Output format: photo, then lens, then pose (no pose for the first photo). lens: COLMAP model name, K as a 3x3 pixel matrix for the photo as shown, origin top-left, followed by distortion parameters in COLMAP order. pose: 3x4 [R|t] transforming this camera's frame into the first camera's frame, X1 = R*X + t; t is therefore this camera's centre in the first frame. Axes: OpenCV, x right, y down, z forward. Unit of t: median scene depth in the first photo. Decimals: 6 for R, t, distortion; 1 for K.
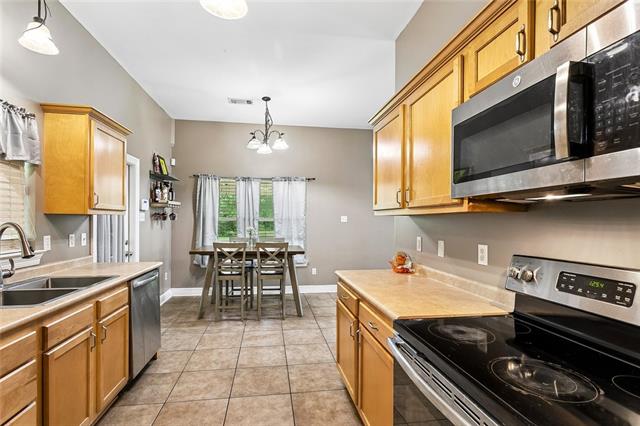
lens RADIAL K [[301.9, 0, 317.7], [0, 301.9, 217.9], [0, 0, 1]] dist [-0.002021, -0.000021]
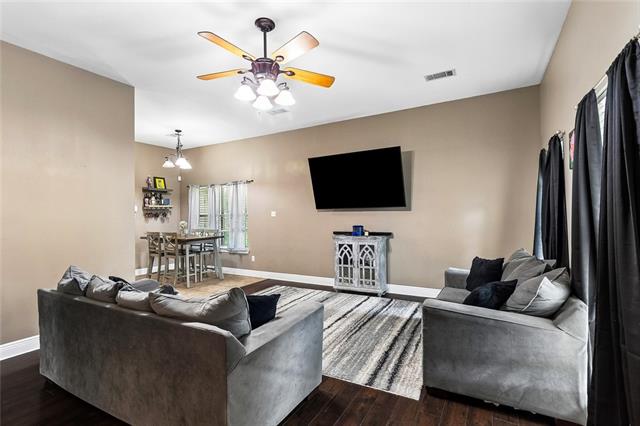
lens RADIAL K [[301.9, 0, 317.6], [0, 301.9, 212.6], [0, 0, 1]] dist [-0.002021, -0.000021]
pose [[0.783229, -0.018366, -0.621462, 1.053458], [0.023634, 0.999721, 0.000241, 0.002258], [0.621284, -0.014877, 0.783445, 0.260193]]
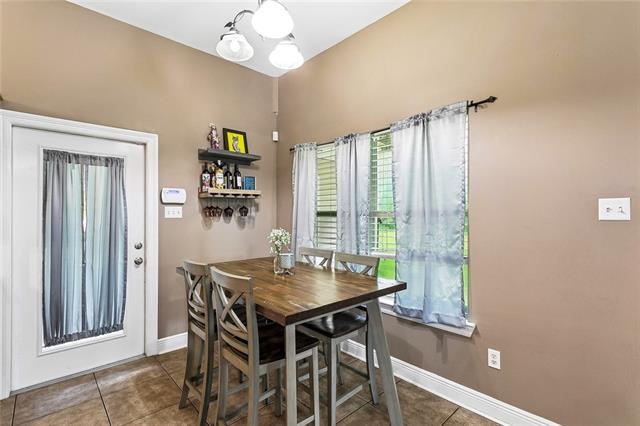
lens RADIAL K [[301.9, 0, 317.1], [0, 301.9, 213.3], [0, 0, 1]] dist [-0.002021, -0.000021]
pose [[0.556190, -0.009736, -0.830998, 0.191456], [0.012597, 0.999915, -0.003284, 0.005171], [0.830960, -0.008642, 0.556266, 0.716418]]
